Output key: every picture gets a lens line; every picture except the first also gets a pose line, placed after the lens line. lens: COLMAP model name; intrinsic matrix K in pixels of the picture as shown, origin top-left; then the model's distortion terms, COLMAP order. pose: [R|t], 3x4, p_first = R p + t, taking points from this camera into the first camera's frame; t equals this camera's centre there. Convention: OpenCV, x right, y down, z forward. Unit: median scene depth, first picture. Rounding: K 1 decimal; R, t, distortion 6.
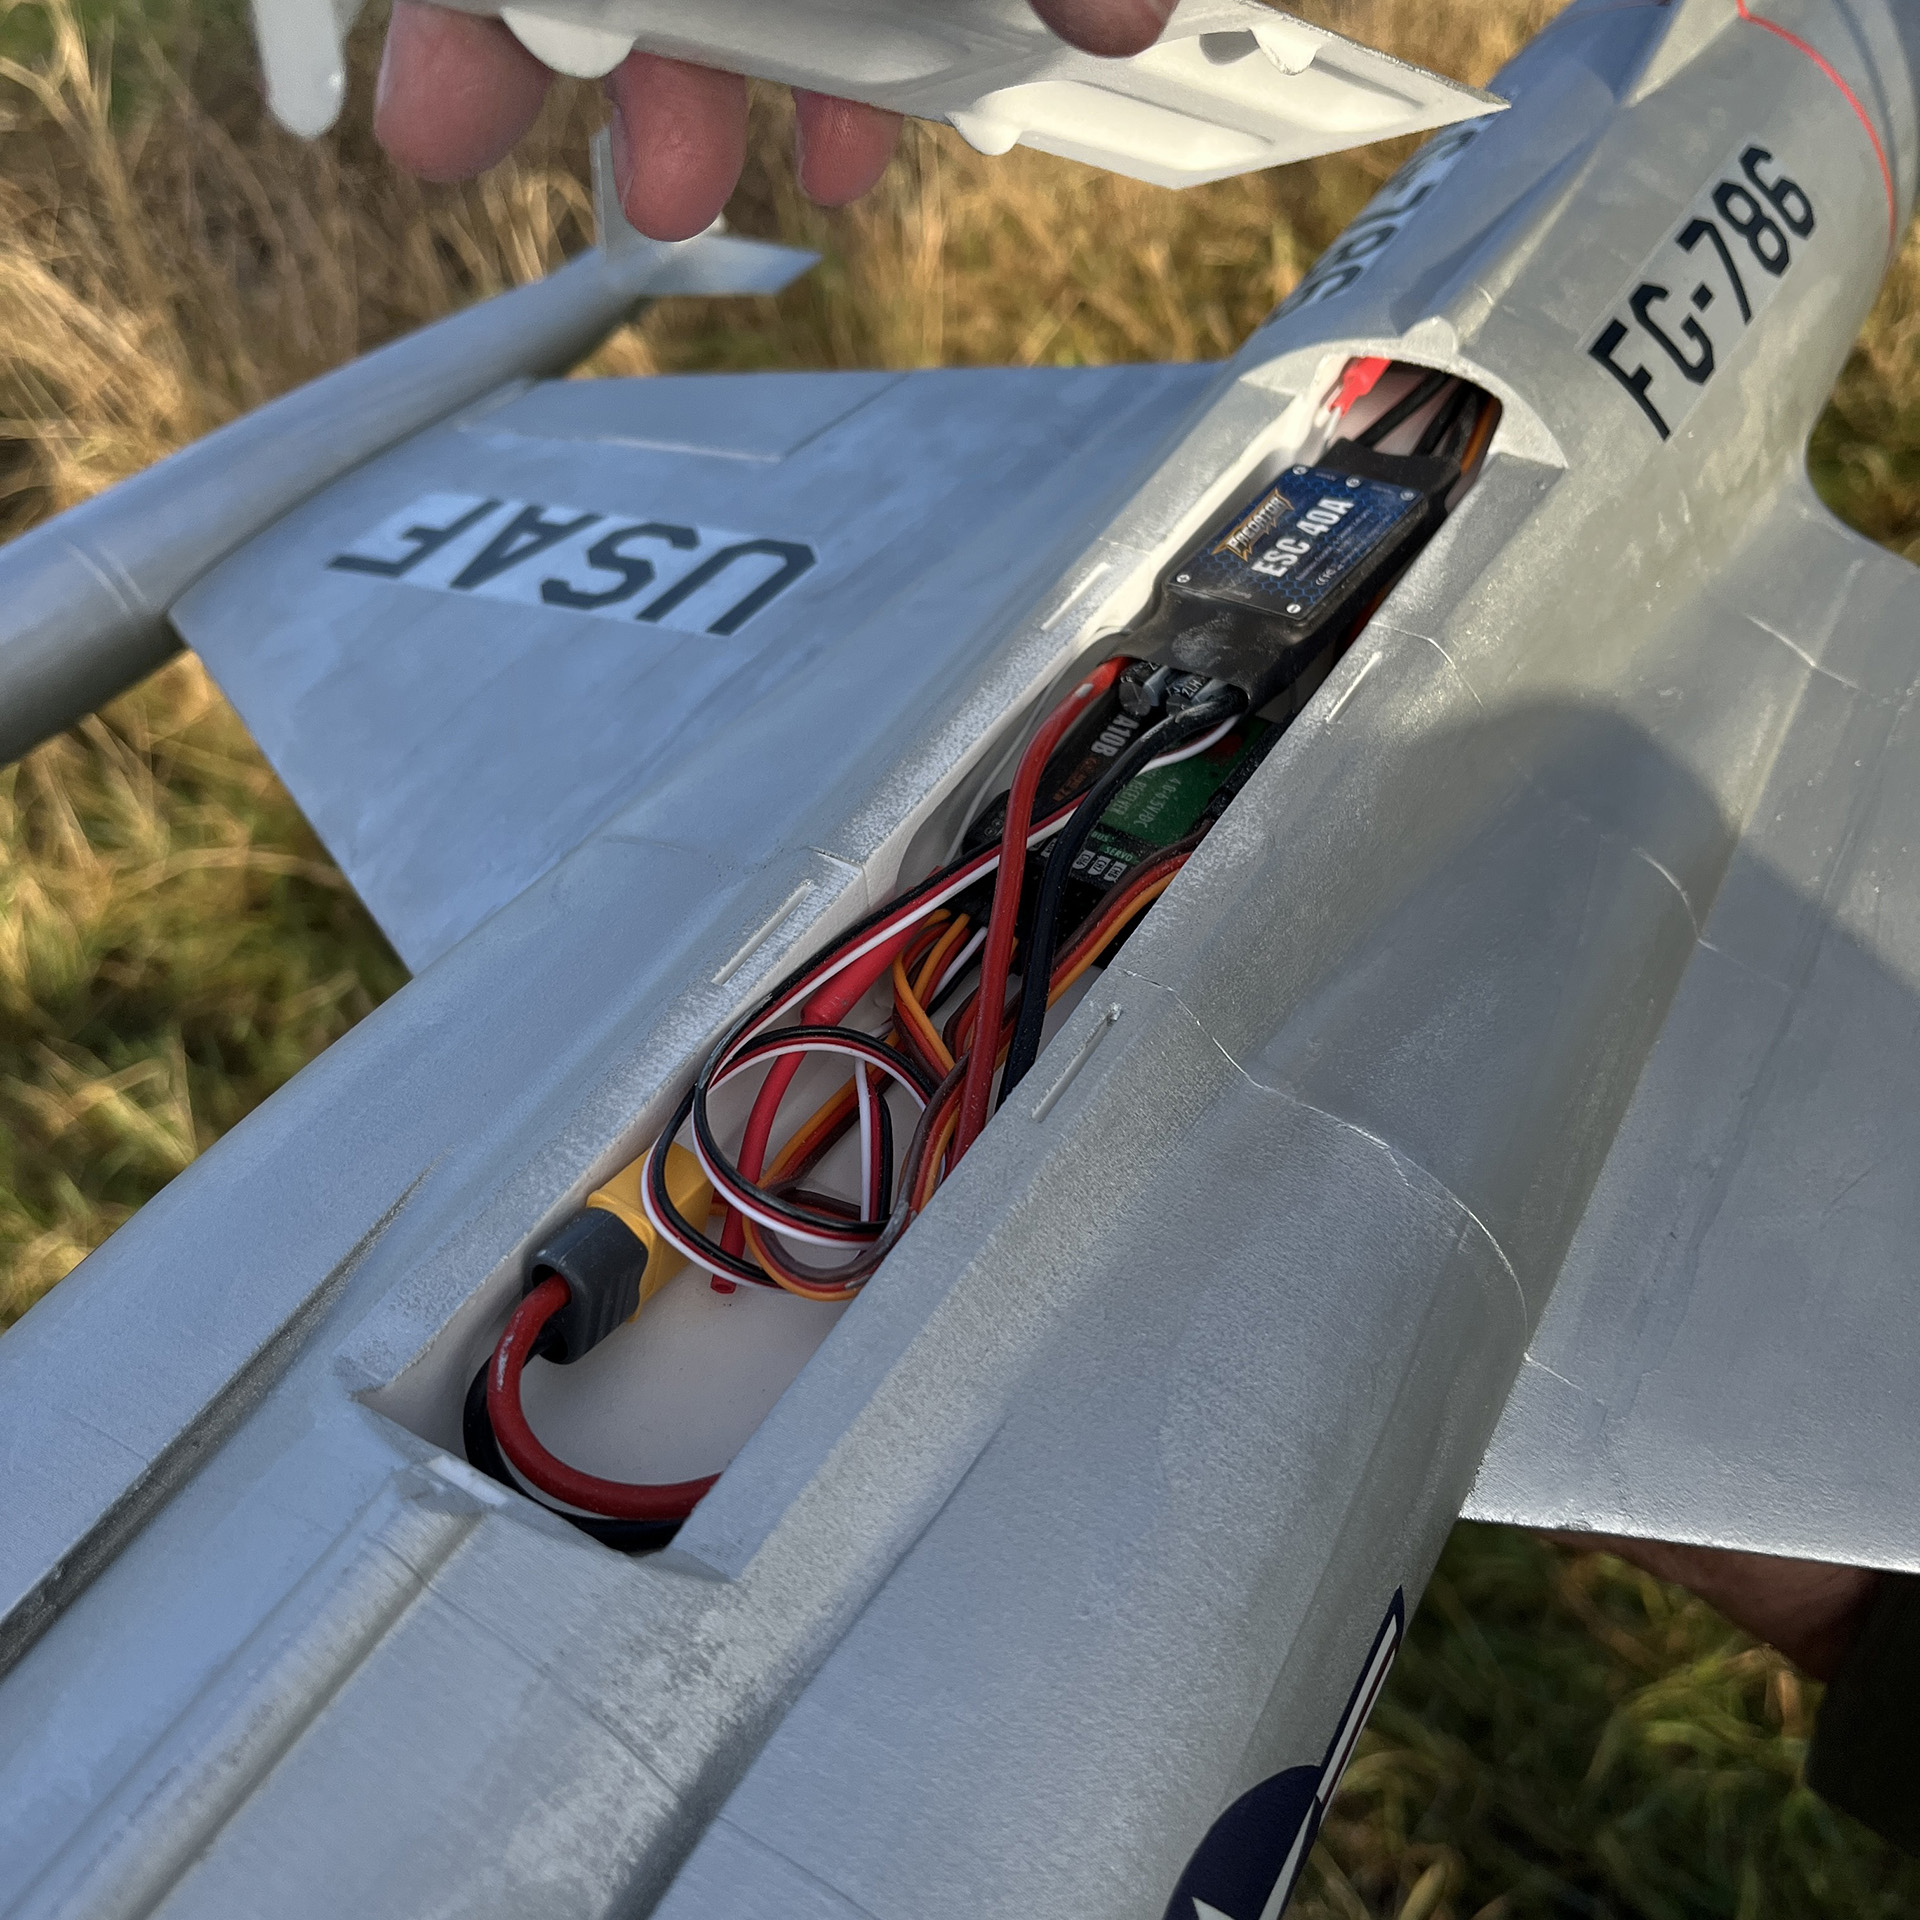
lens RADIAL K [[1976.5, 0, 960.0], [0, 1976.5, 960.0], [0, 0, 1]] dist [0.055664, -0.034368]
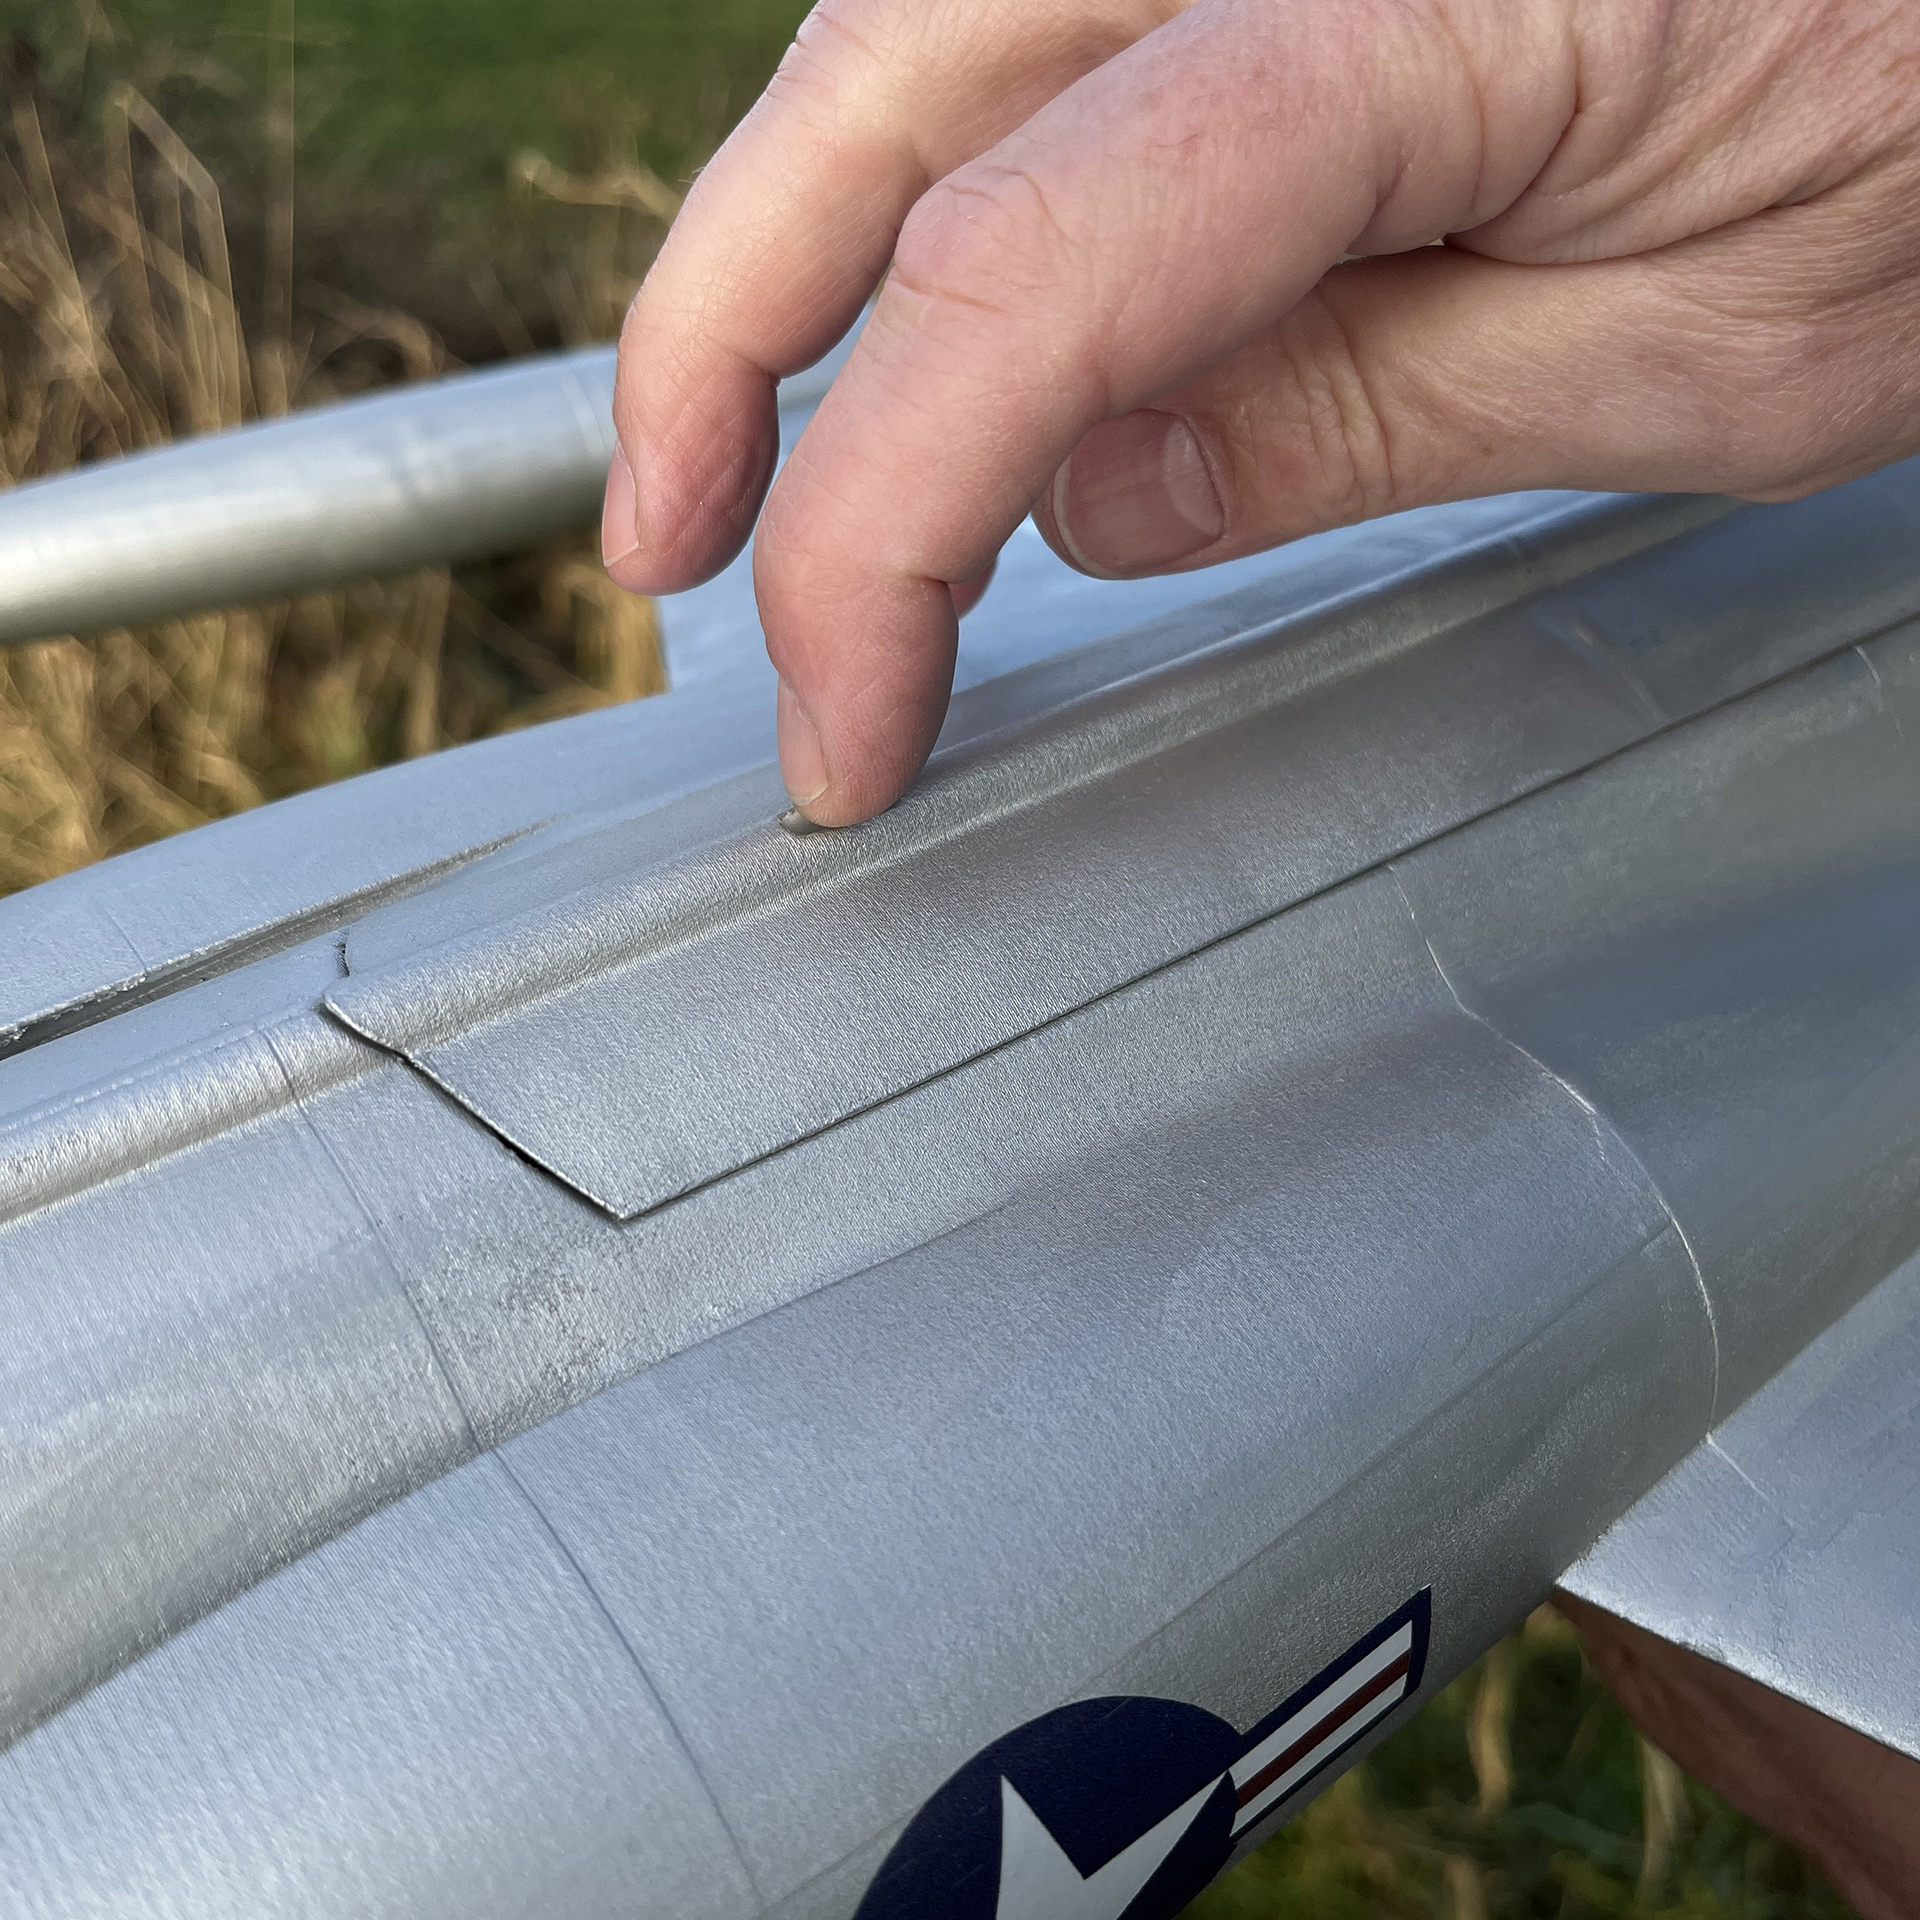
lens RADIAL K [[1976.5, 0, 960.0], [0, 1976.5, 960.0], [0, 0, 1]] dist [0.055664, -0.034368]
pose [[0.929211, 0.271482, -0.250729, 0.184375], [-0.297520, 0.952011, -0.071811, 0.195095], [0.219202, 0.141325, 0.965390, 0.164981]]
